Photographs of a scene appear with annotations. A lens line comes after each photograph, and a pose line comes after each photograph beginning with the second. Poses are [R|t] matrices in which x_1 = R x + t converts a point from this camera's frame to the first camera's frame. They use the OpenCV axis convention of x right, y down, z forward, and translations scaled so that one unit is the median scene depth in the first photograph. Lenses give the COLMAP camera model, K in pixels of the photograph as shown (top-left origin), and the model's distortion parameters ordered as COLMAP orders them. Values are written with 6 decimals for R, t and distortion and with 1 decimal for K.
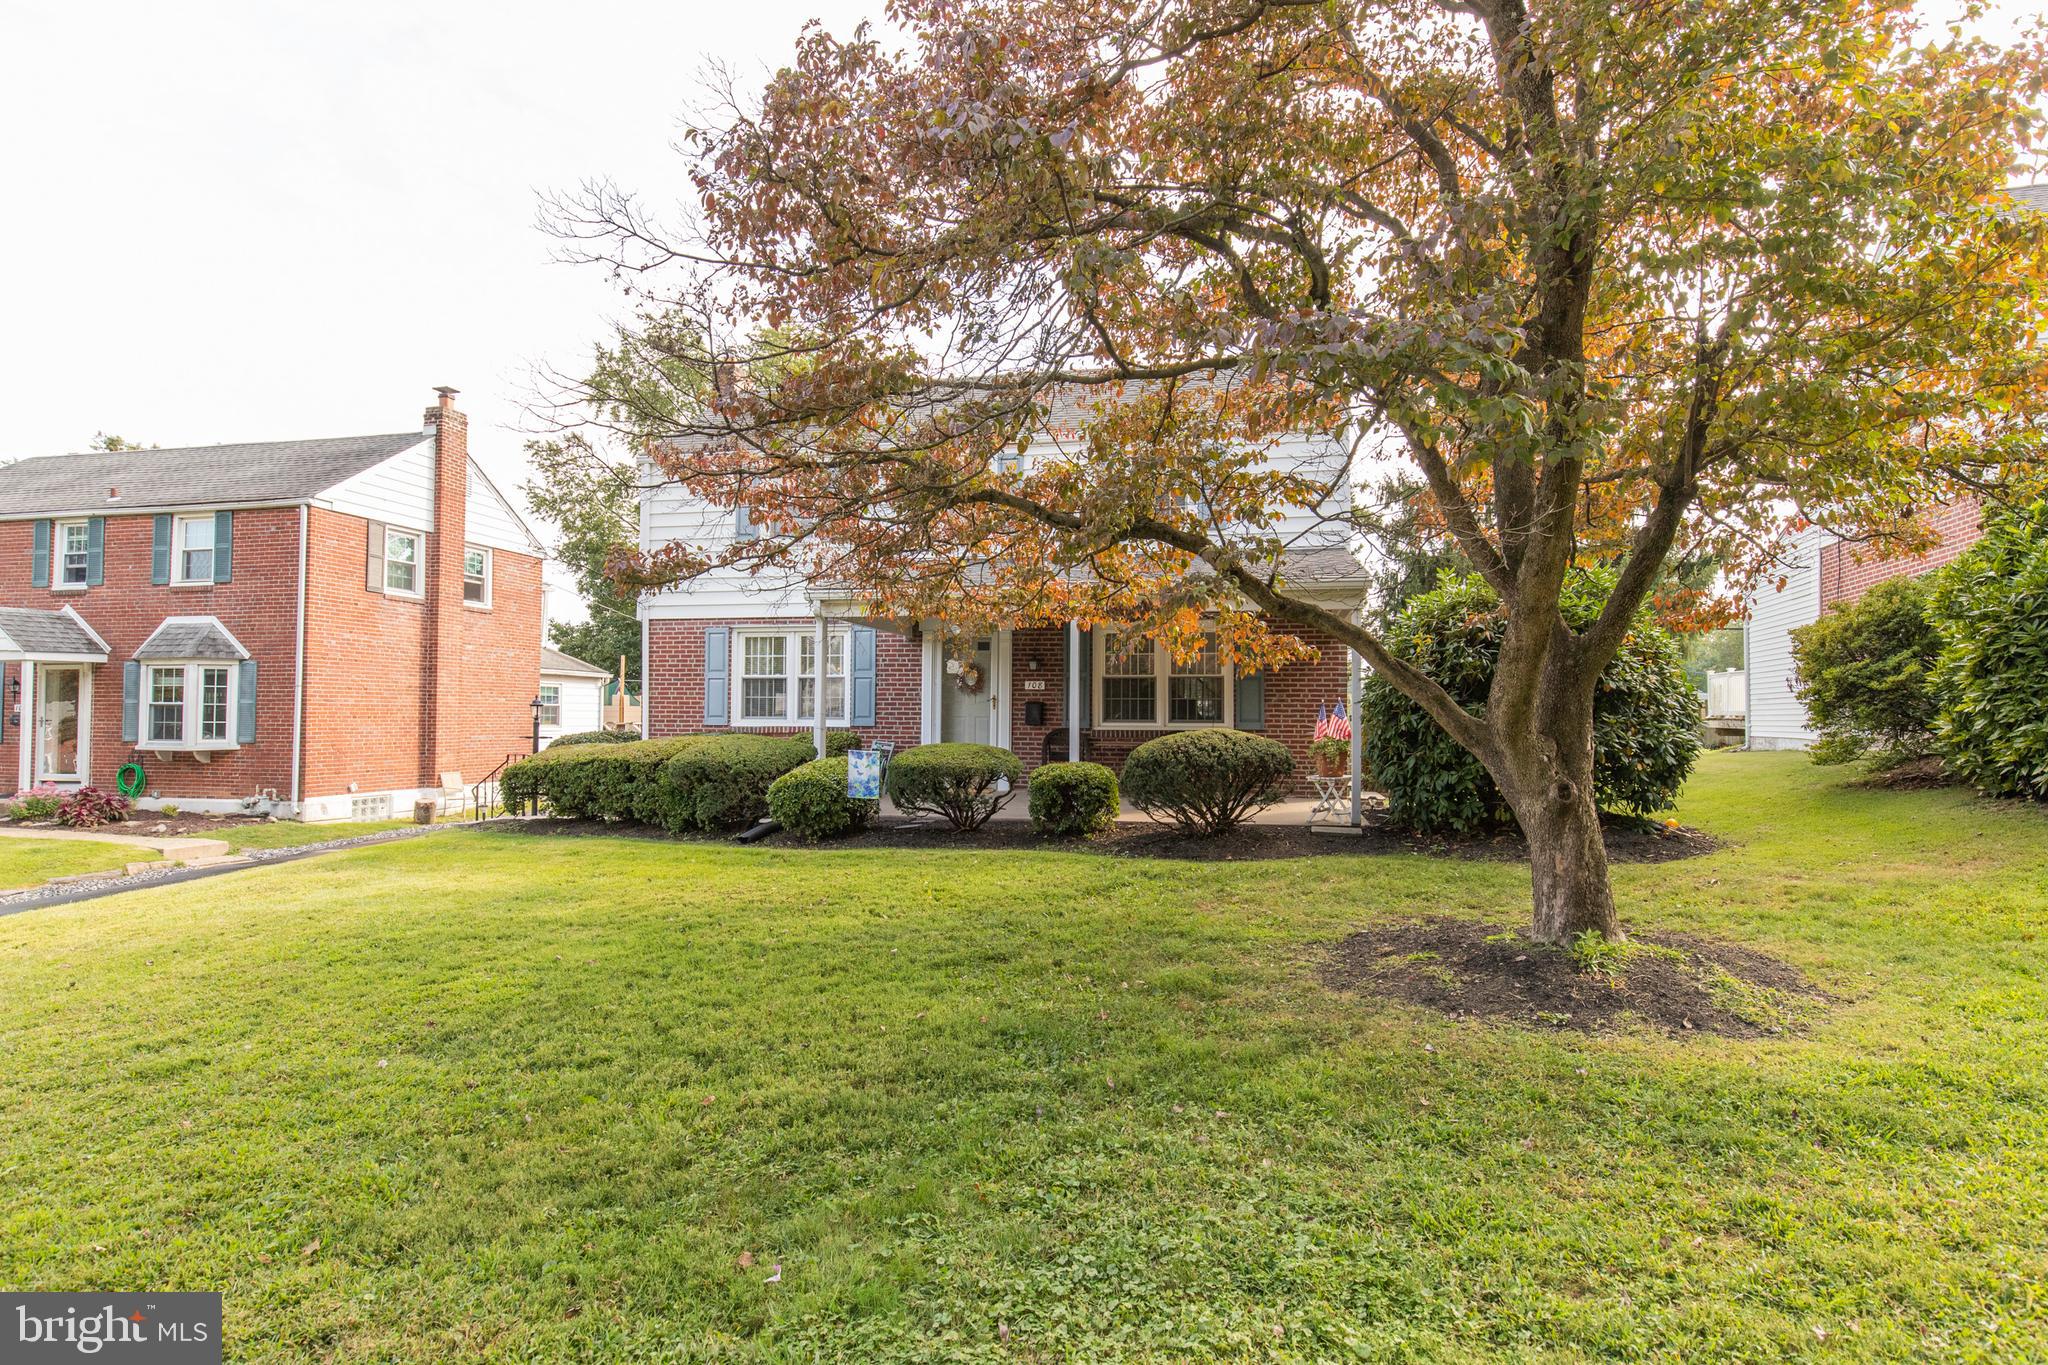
lens RADIAL K [[1043.9, 0, 1023.5], [0, 1043.9, 684.9], [0, 0, 1]] dist [-0.003876, -0.000161]
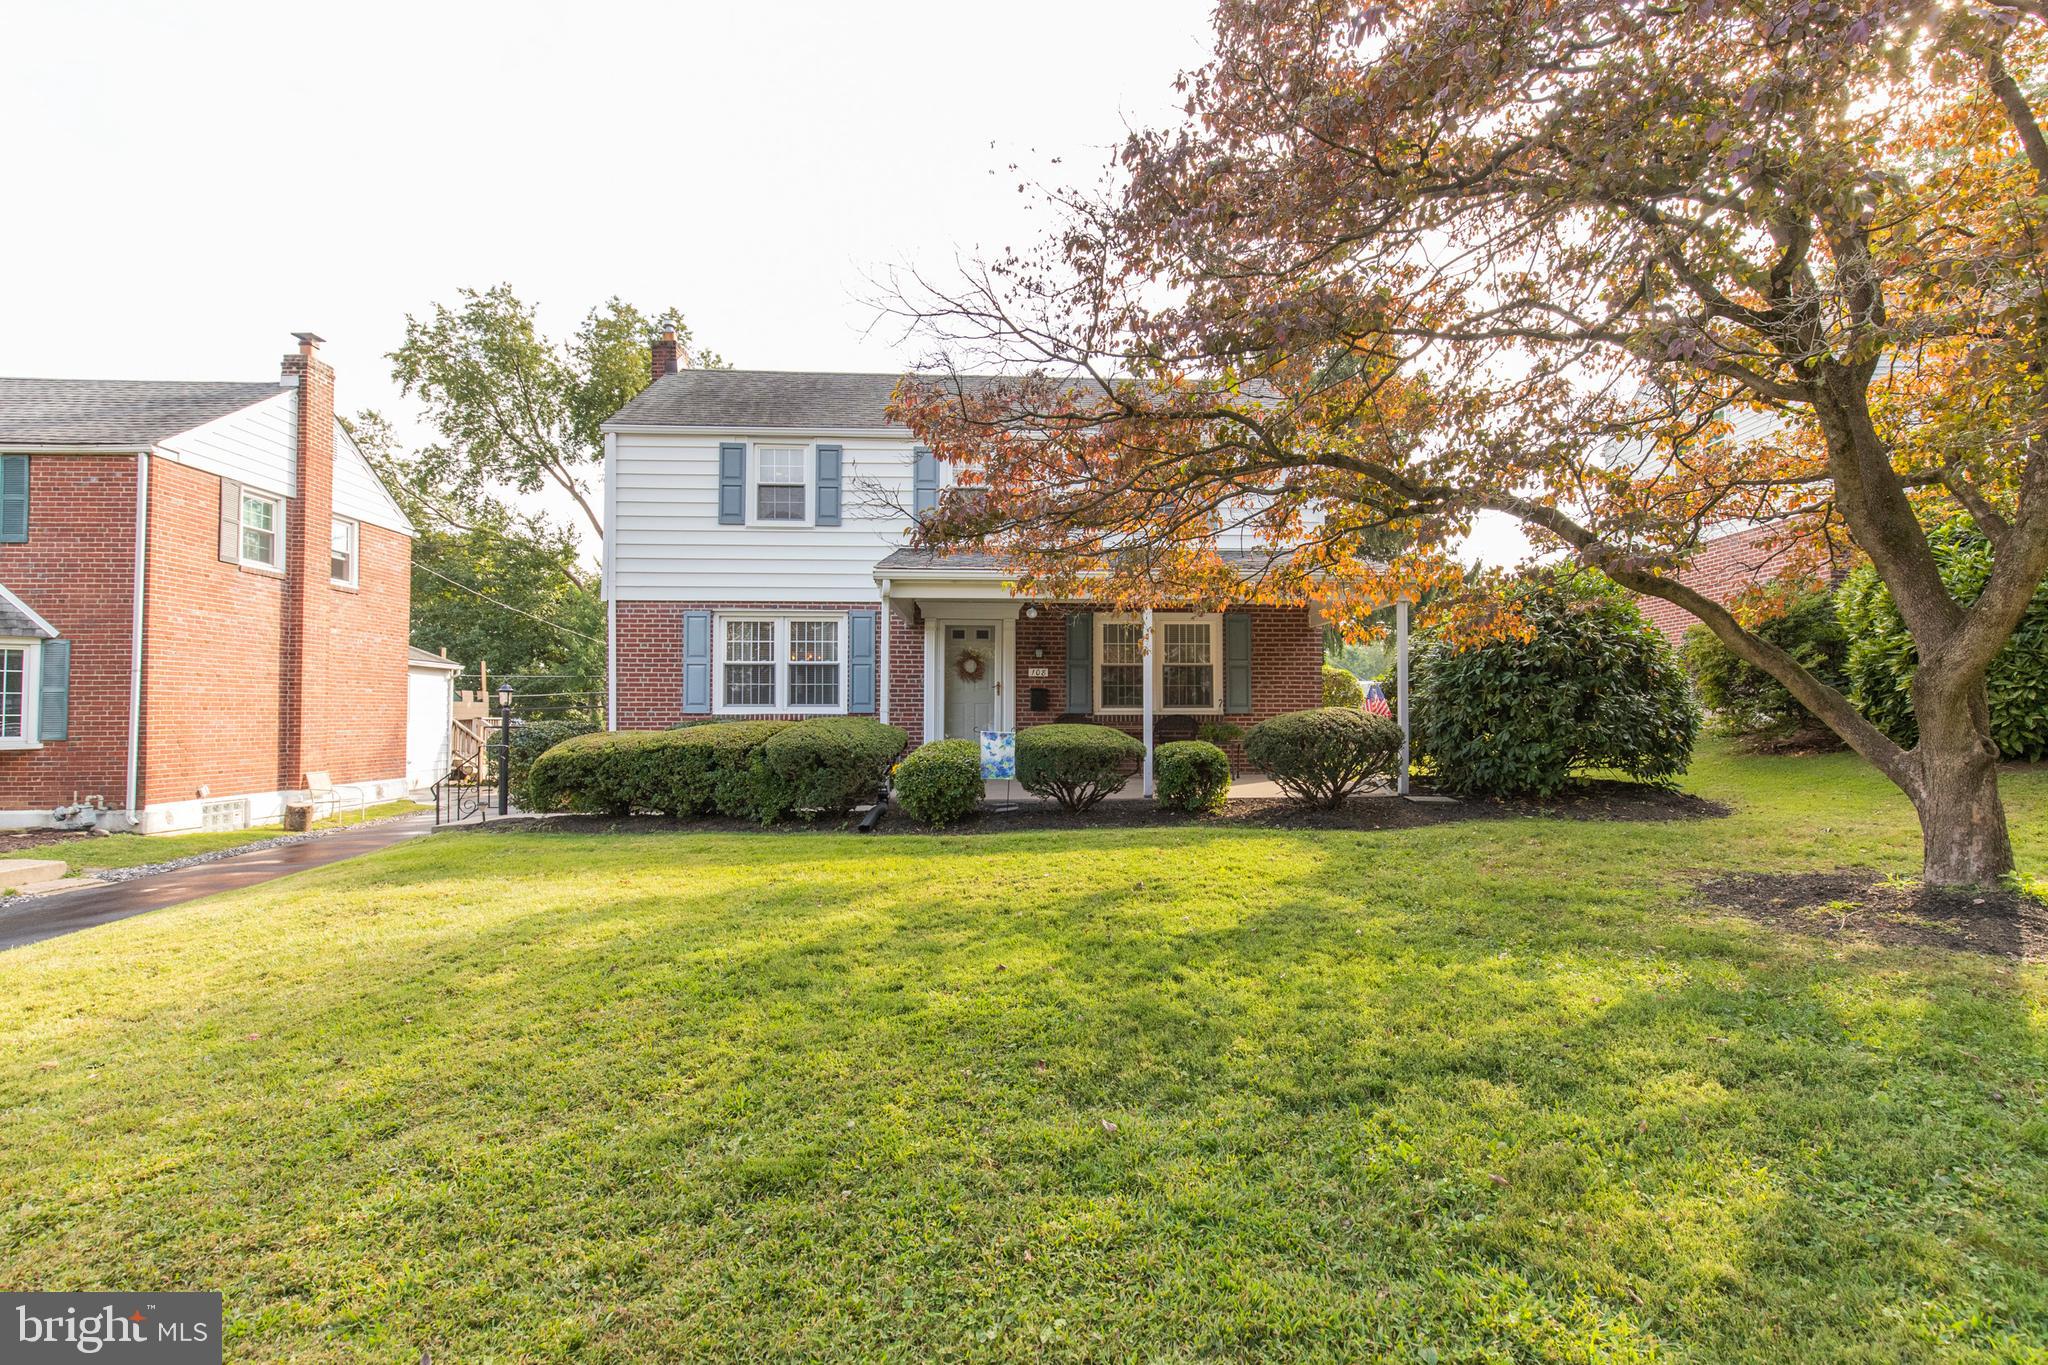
lens RADIAL K [[928.8, 0, 1028.0], [0, 928.8, 690.8], [0, 0, 1]] dist [0.002981, -0.000343]
pose [[0.963734, 0.000844, 0.266863, -0.204131], [-0.002021, 0.999989, 0.004136, 0.012377], [-0.266857, -0.004525, 0.963726, 0.092319]]
